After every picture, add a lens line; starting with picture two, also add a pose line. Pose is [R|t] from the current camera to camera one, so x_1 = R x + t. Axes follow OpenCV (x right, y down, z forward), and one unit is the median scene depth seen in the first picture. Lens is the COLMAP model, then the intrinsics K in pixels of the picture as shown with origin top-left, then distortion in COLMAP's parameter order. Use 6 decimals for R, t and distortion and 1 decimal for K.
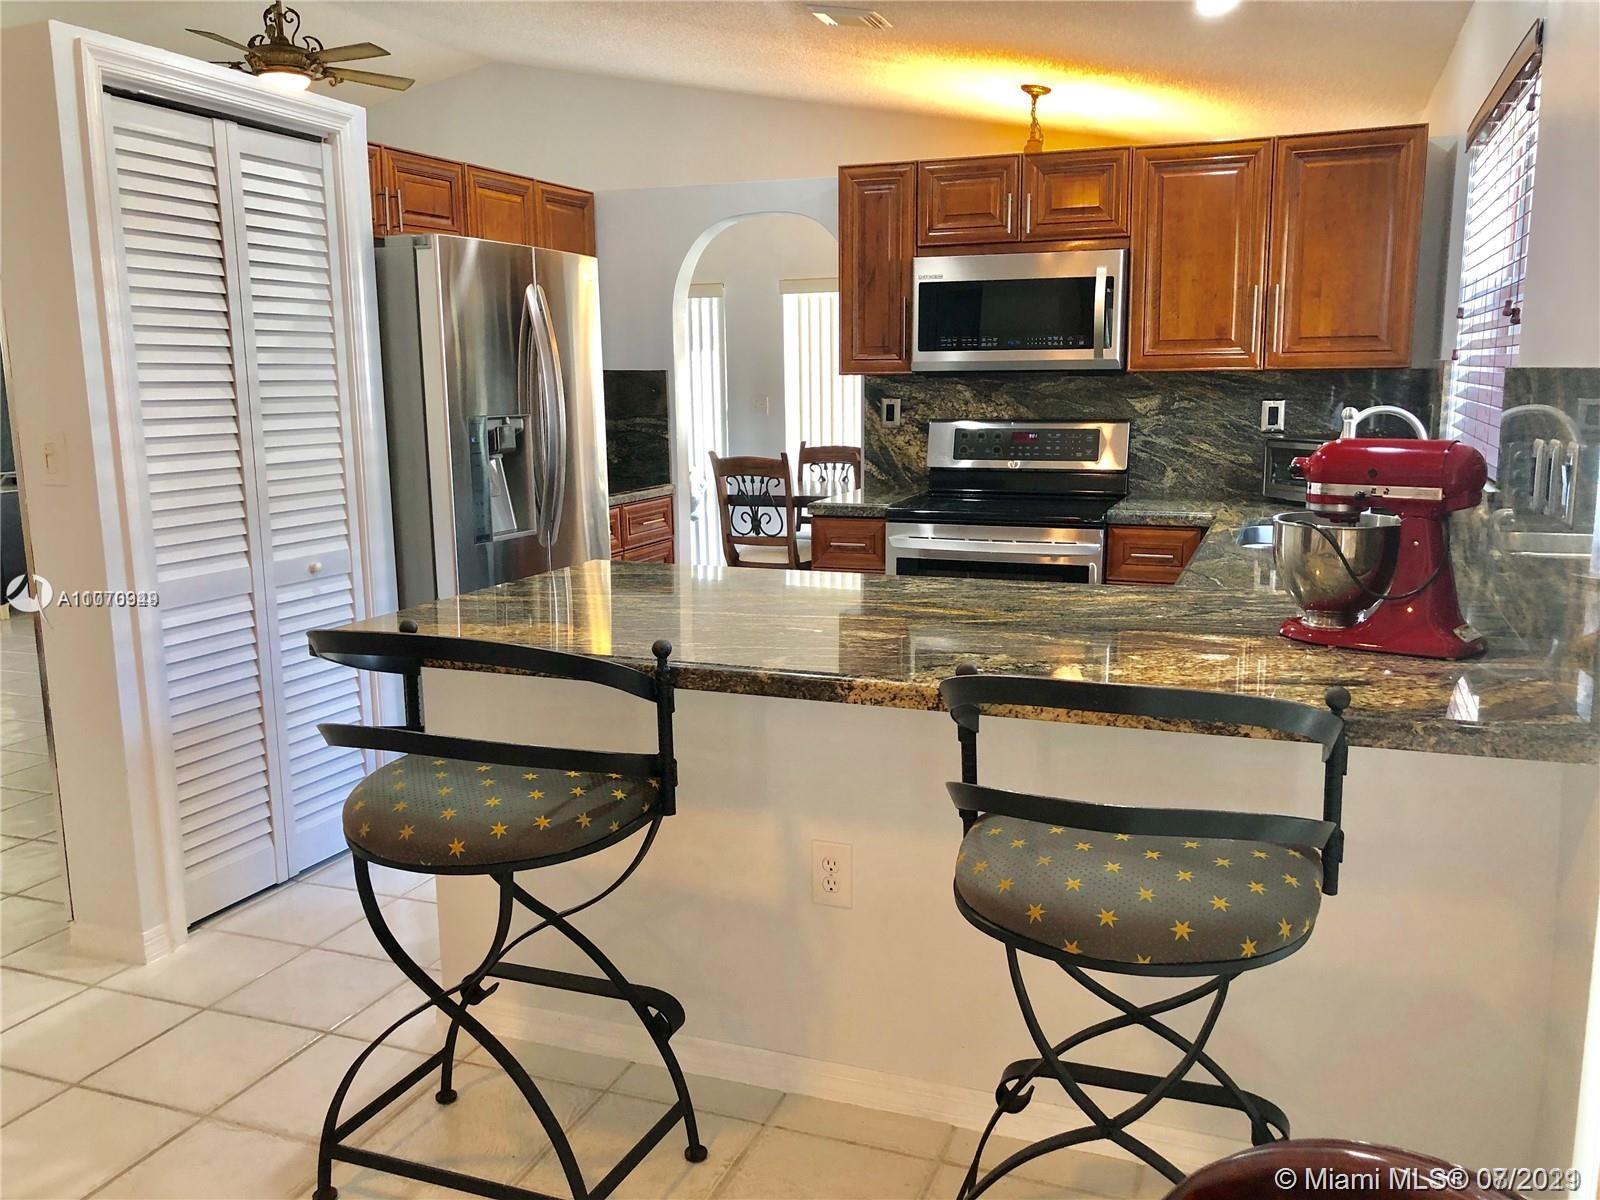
lens RADIAL K [[1303.6, 0, 810.2], [0, 1303.6, 601.0], [0, 0, 1]] dist [0.030866, -0.010134]
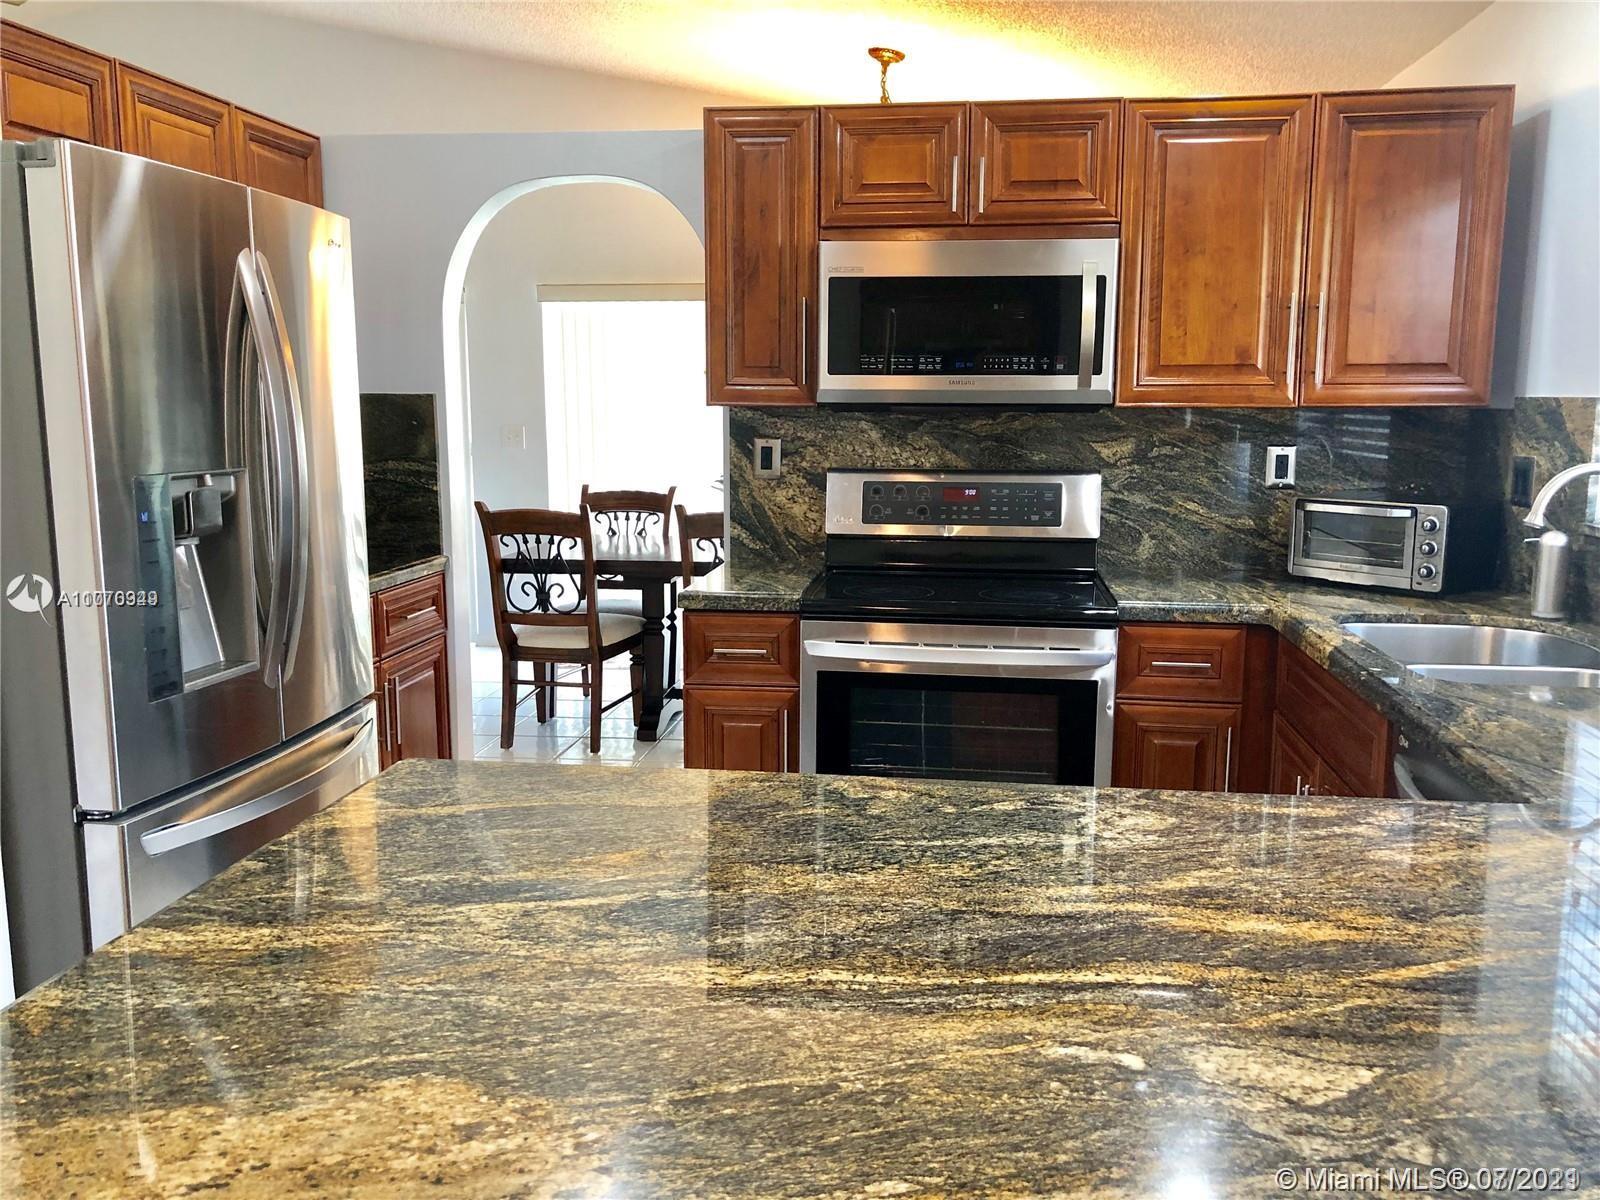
lens RADIAL K [[1303.6, 0, 810.2], [0, 1303.6, 601.0], [0, 0, 1]] dist [0.030866, -0.010134]
pose [[0.973913, -0.022084, 0.225845, -0.087046], [0.026339, 0.999528, -0.015843, -0.057193], [-0.225388, 0.021378, 0.974034, 0.313498]]
